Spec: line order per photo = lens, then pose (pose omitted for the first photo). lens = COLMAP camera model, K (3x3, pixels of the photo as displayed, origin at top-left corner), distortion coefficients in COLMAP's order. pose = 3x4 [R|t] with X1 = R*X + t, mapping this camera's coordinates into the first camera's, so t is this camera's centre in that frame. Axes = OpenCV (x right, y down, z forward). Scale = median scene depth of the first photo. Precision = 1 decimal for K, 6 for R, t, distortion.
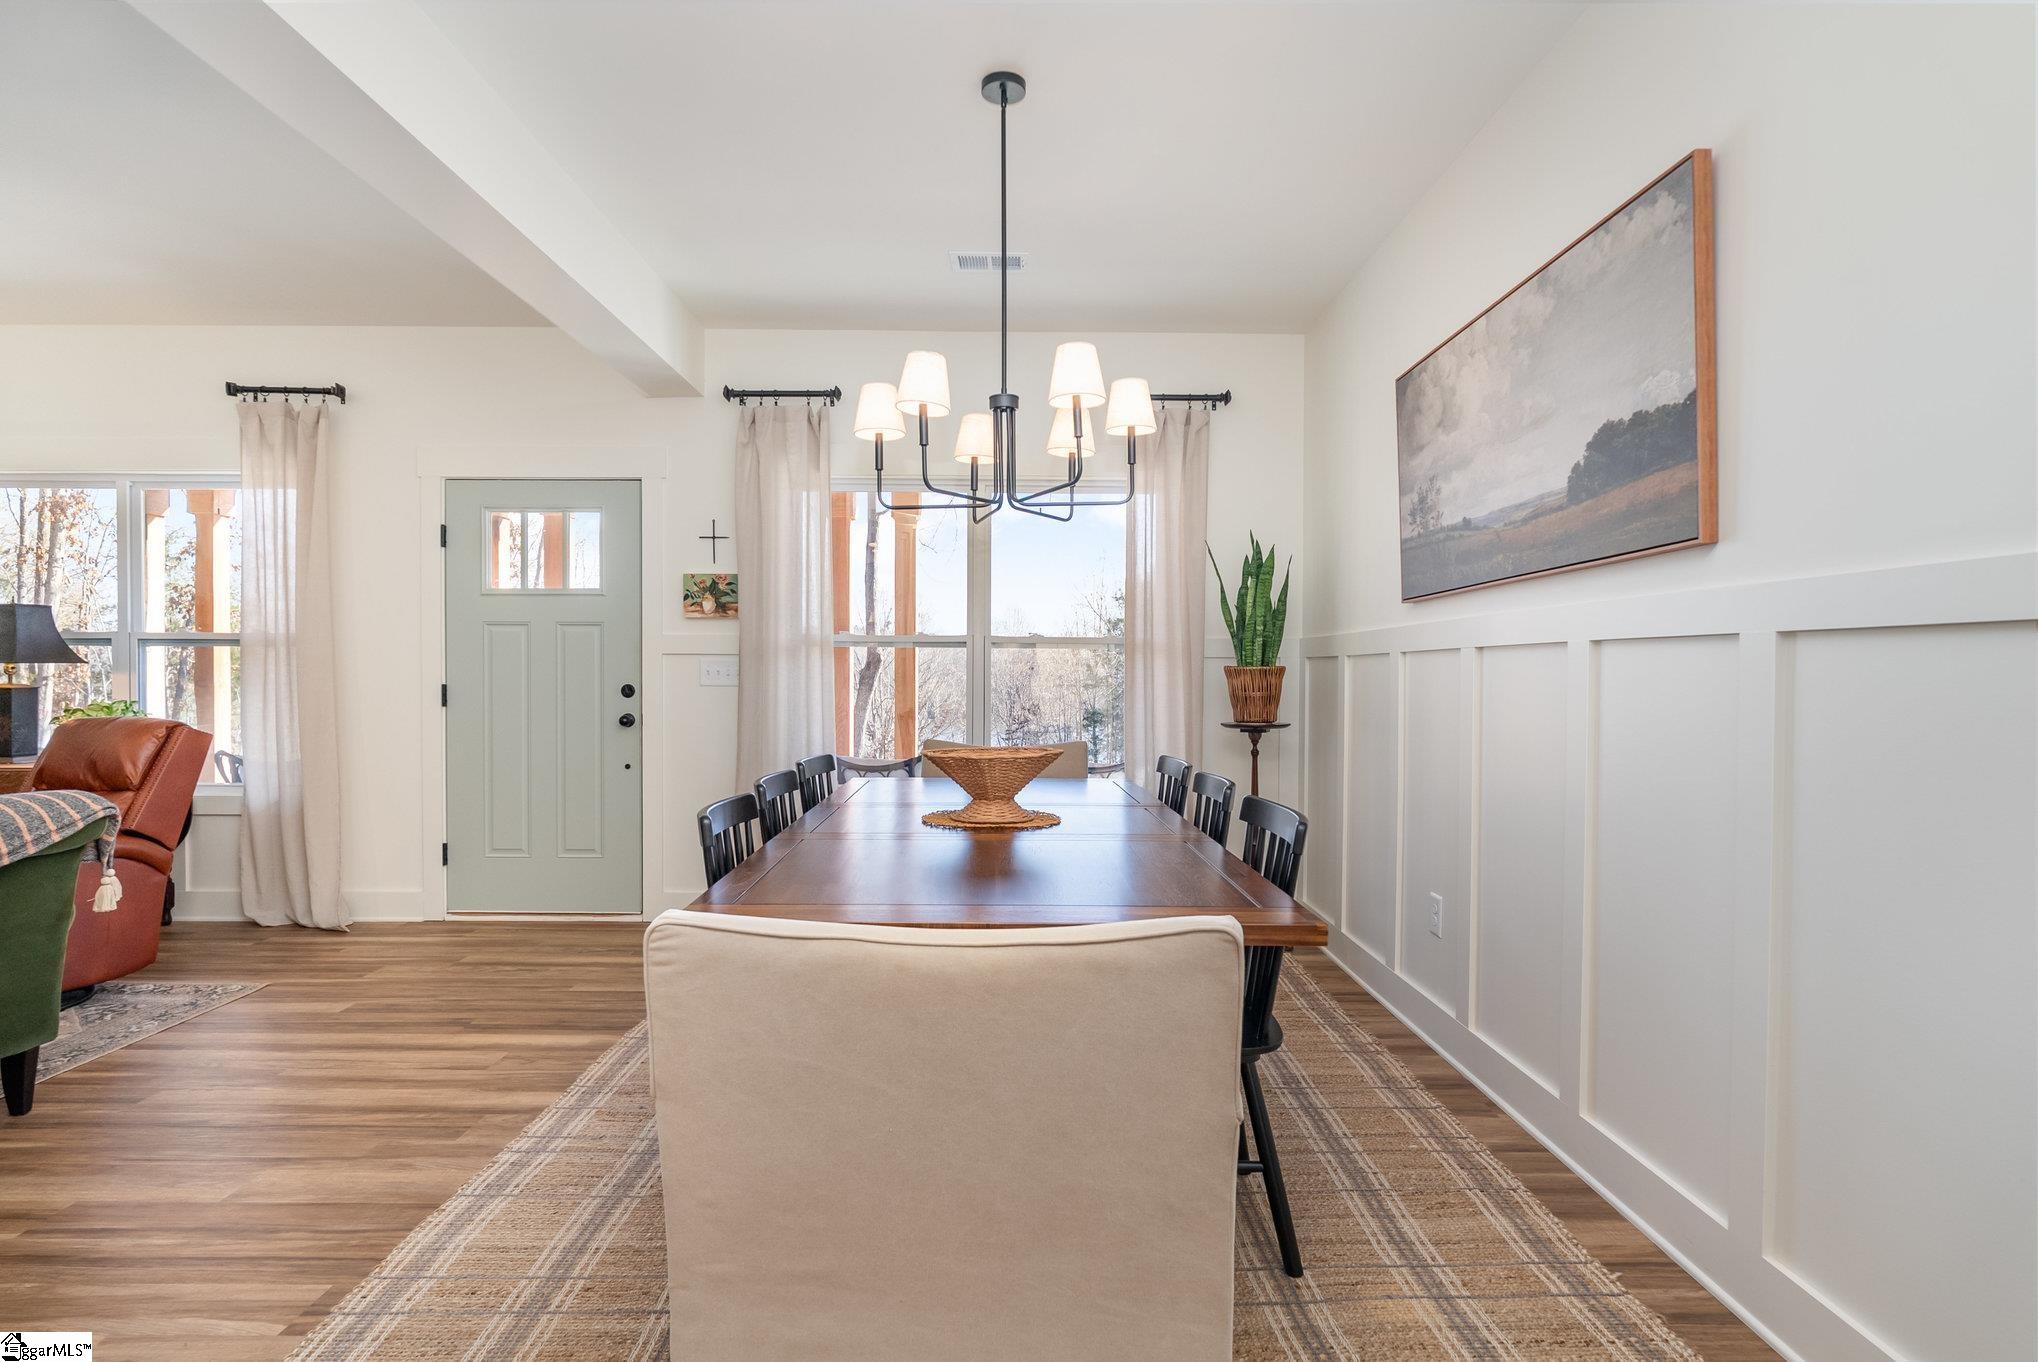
lens RADIAL K [[1092.1, 0, 1019.0], [0, 1092.1, 681.0], [0, 0, 1]] dist [-0.003589, -0.000634]
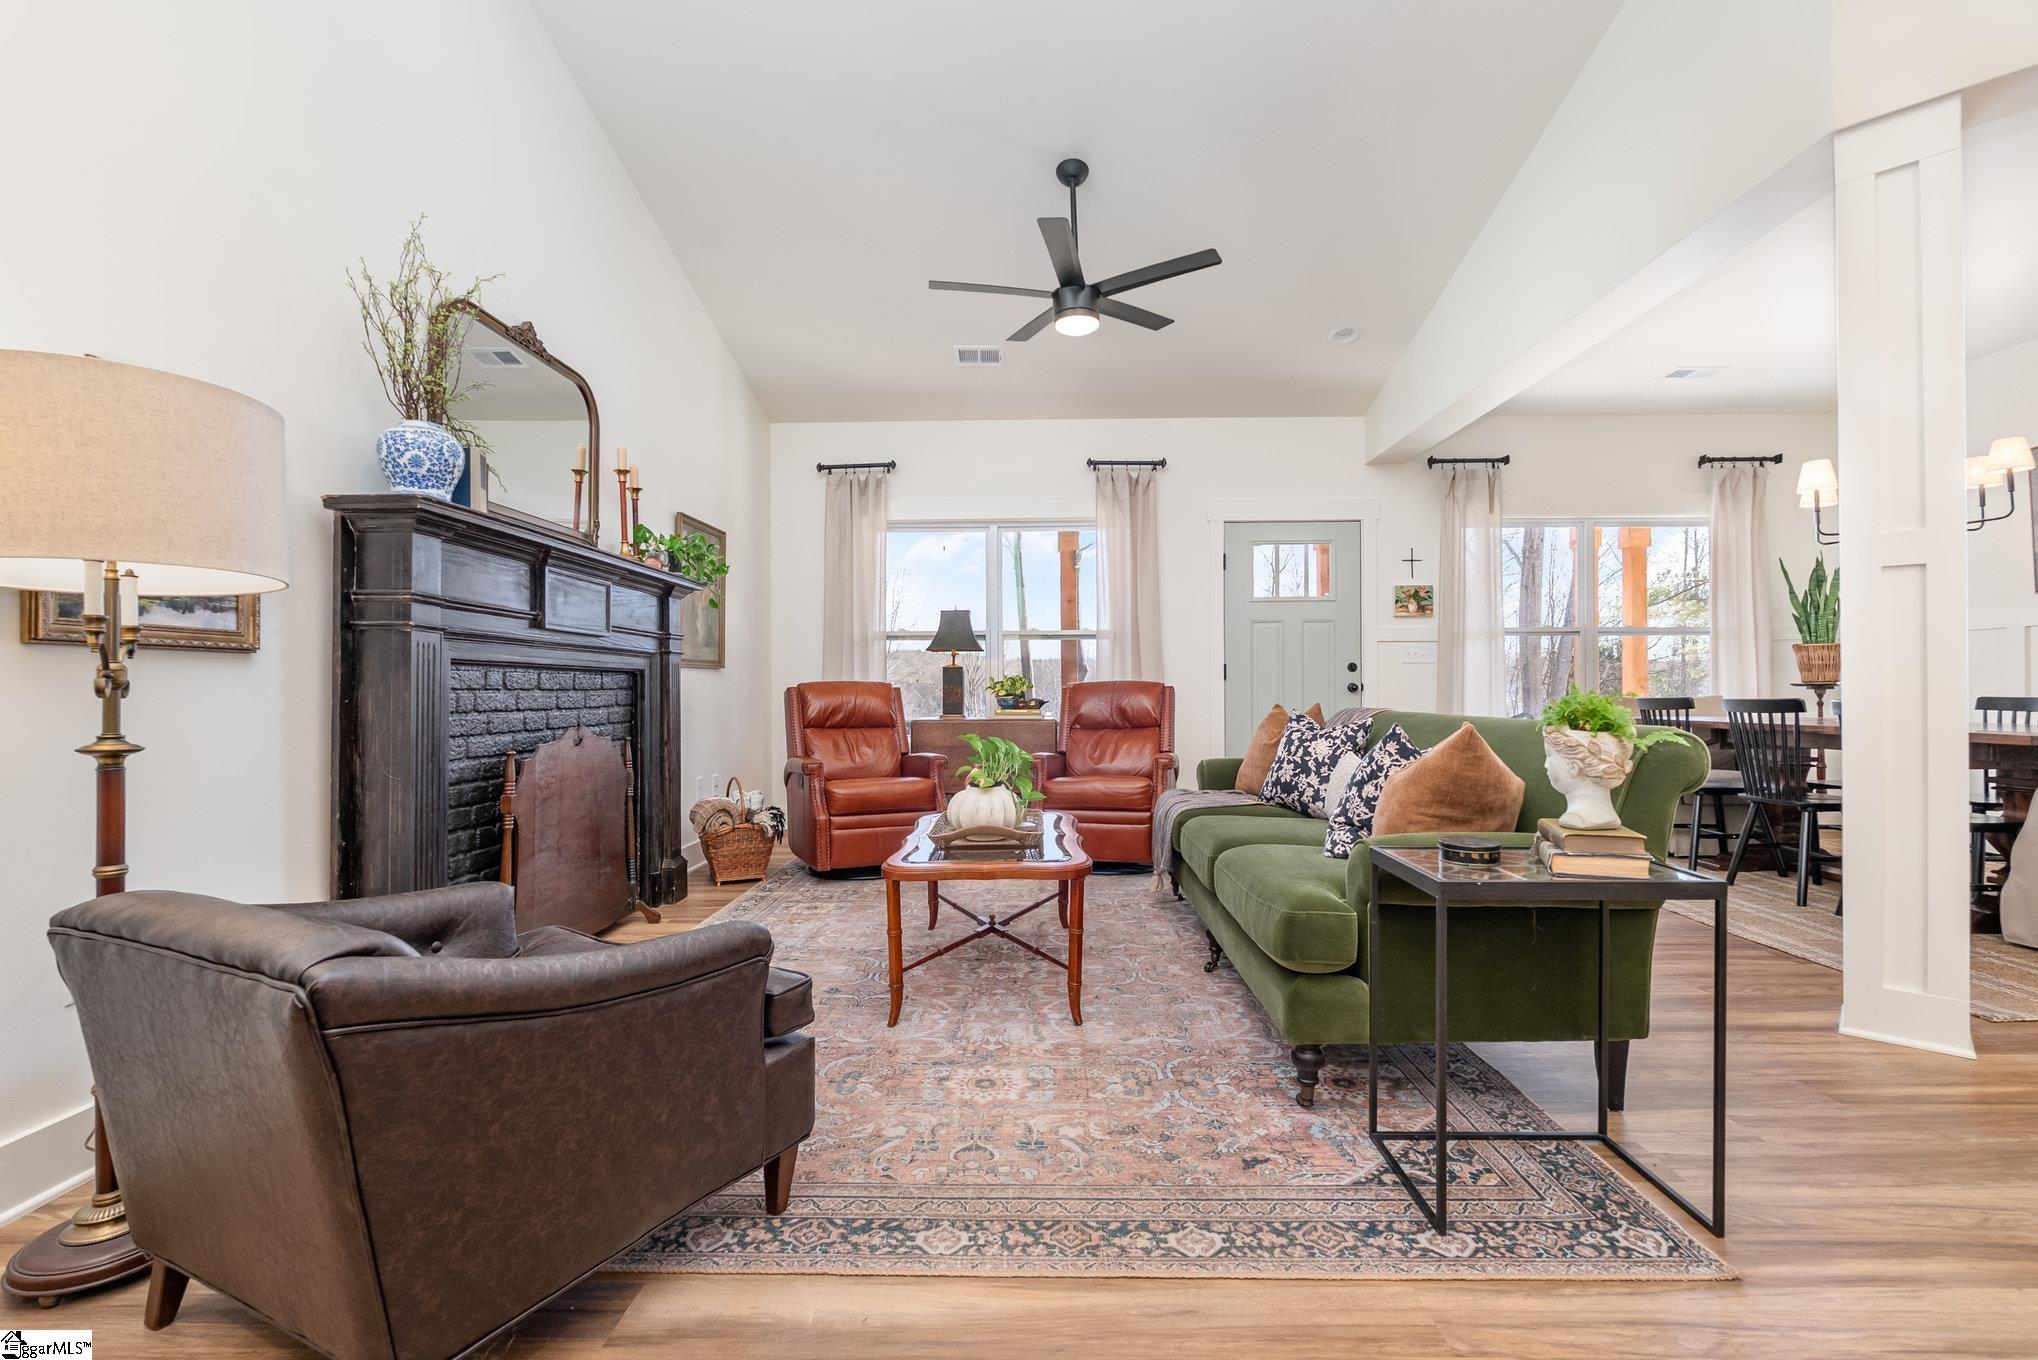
lens RADIAL K [[921.1, 0, 1019.0], [0, 921.1, 680.0], [0, 0, 1]] dist [-0.001792, -0.000211]
pose [[0.999637, -0.009514, -0.025215, -0.785839], [0.008904, 0.999668, -0.024171, 0.052864], [0.025436, 0.023938, 0.999390, -0.232616]]
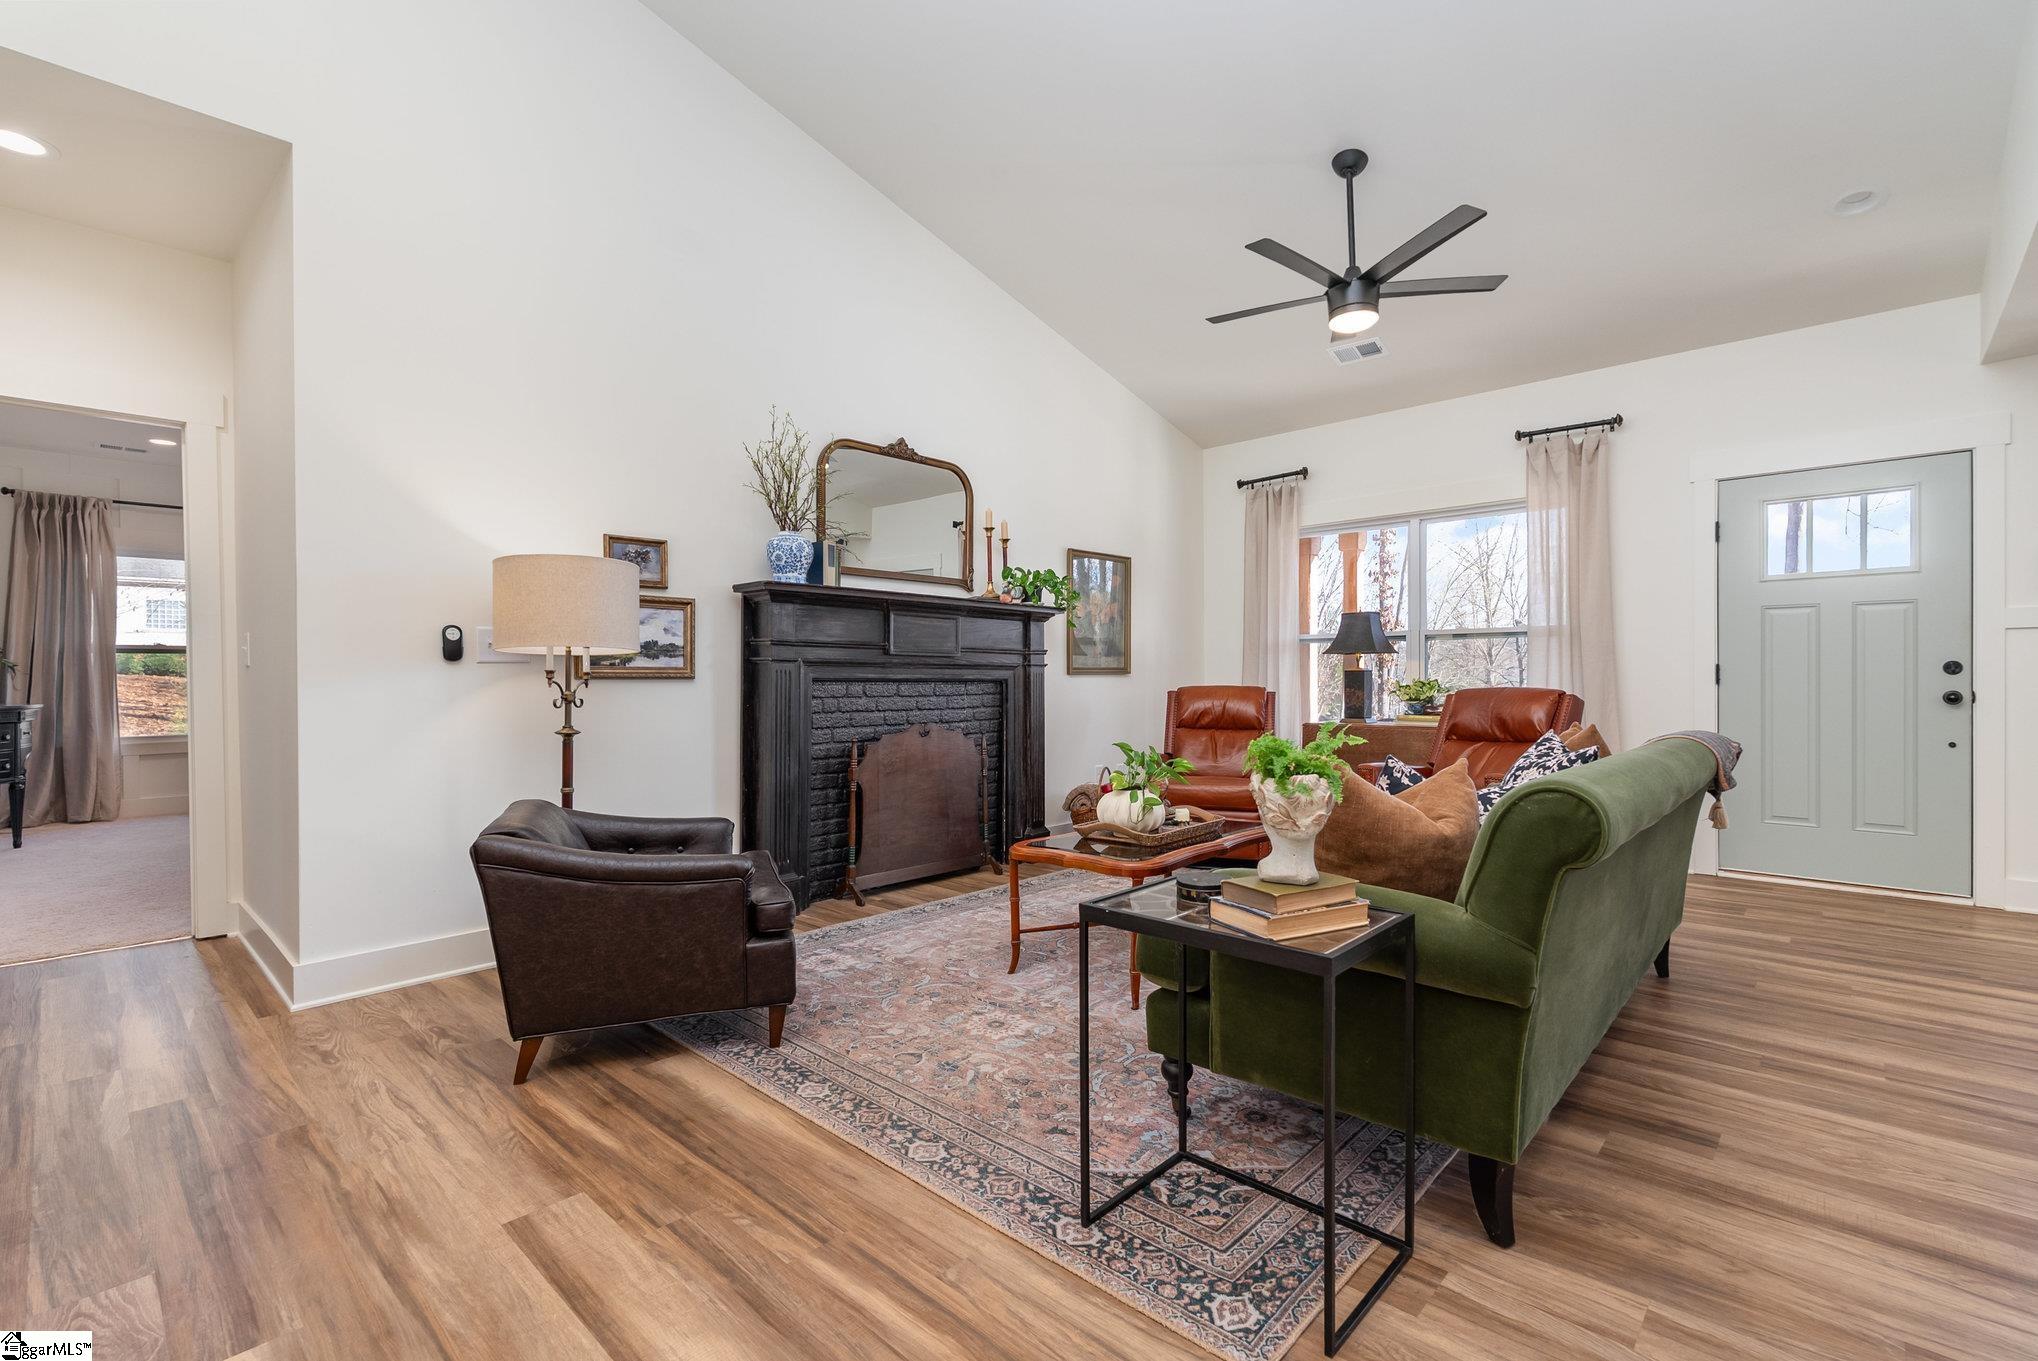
lens RADIAL K [[907.4, 0, 1019.0], [0, 907.4, 680.5], [0, 0, 1]] dist [-0.001697, 0.000491]
pose [[0.724582, -0.004689, -0.689172, -0.414300], [-0.004601, 0.999922, -0.011640, 0.034662], [0.689173, 0.011605, 0.724504, -0.172653]]
